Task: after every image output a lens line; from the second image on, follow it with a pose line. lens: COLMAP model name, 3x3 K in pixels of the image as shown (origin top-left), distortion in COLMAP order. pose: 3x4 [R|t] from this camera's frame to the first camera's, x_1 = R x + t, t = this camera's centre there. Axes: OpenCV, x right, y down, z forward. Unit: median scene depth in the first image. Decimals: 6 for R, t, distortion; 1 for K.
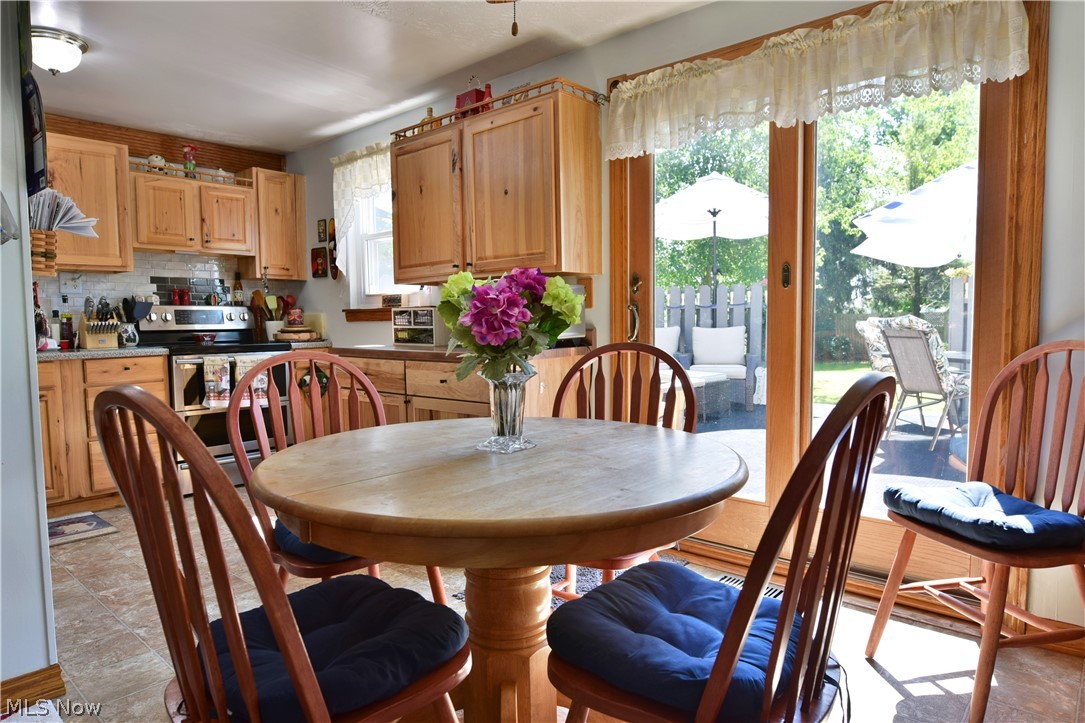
lens RADIAL K [[663.4, 0, 547.9], [0, 663.4, 363.7], [0, 0, 1]] dist [-0.012238, -0.005461]
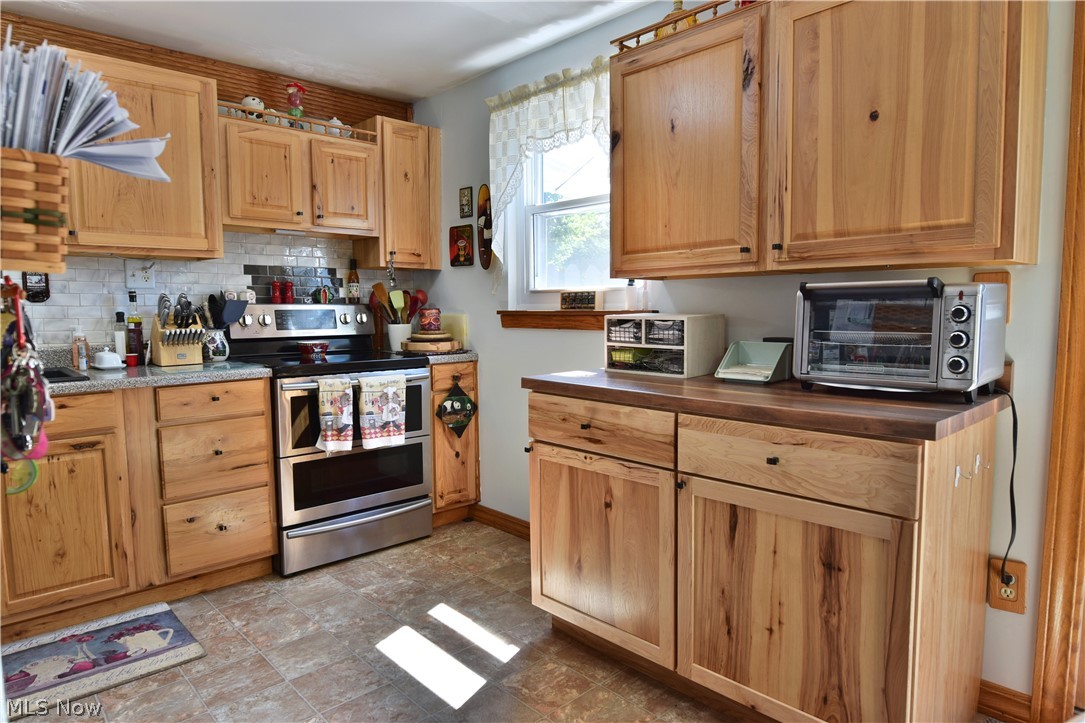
lens RADIAL K [[663.4, 0, 545.3], [0, 663.4, 364.3], [0, 0, 1]] dist [-0.012238, -0.005461]
pose [[0.995501, 0.014717, -0.093596, -0.209696], [-0.012679, 0.999670, 0.022330, -0.044607], [0.093894, -0.021043, 0.995360, 0.313285]]
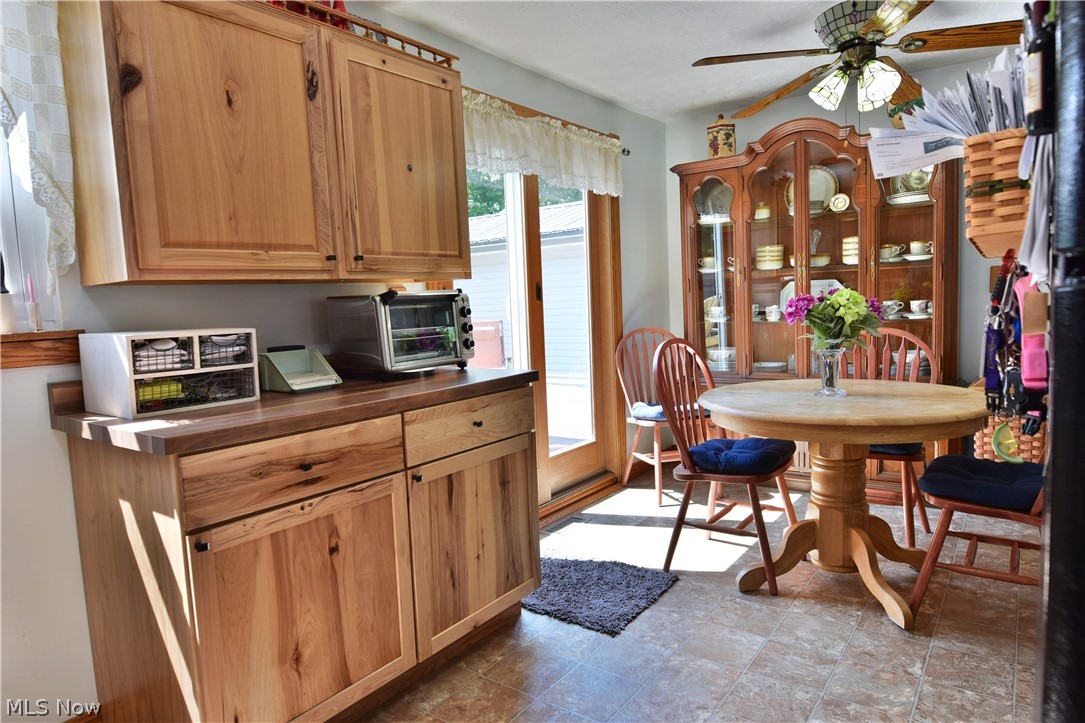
lens RADIAL K [[663.4, 0, 547.5], [0, 663.4, 363.5], [0, 0, 1]] dist [-0.012238, -0.005461]
pose [[-0.090592, -0.075955, 0.992987, -0.925160], [0.109645, 0.990265, 0.085750, -0.080390], [-0.989834, 0.116644, -0.081382, 0.976311]]
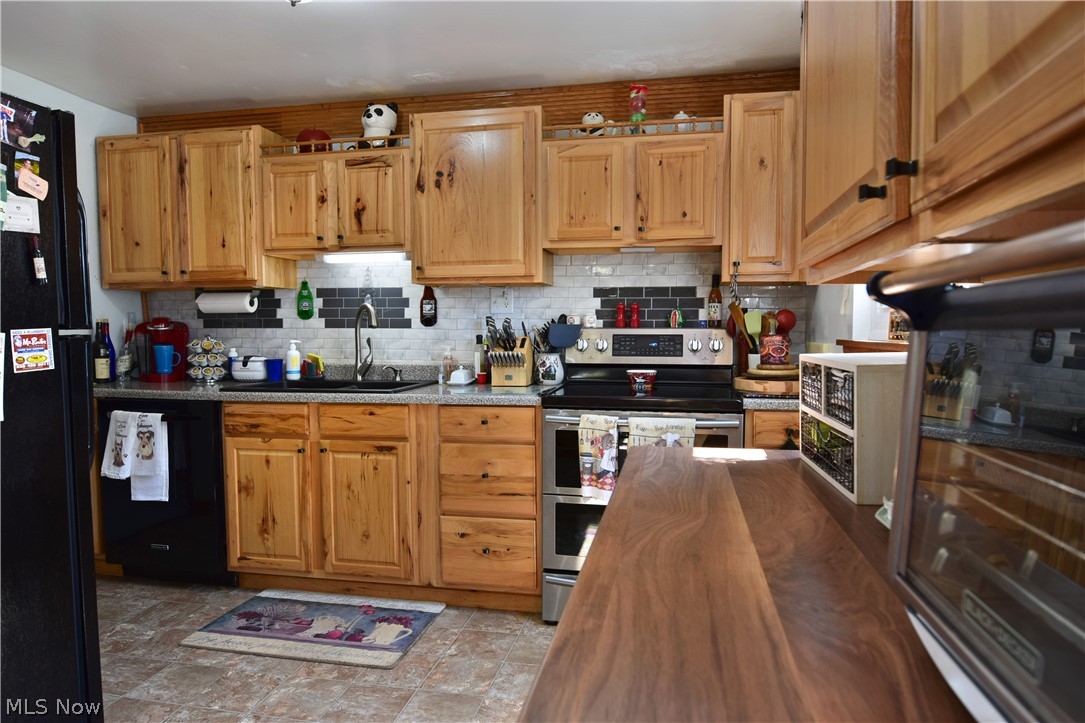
lens RADIAL K [[663.4, 0, 544.8], [0, 663.4, 363.9], [0, 0, 1]] dist [-0.012238, -0.005461]
pose [[0.498748, 0.056758, -0.864887, -0.000681], [-0.062384, 0.997616, 0.029494, -0.072230], [0.864499, 0.039245, 0.501100, 0.640428]]
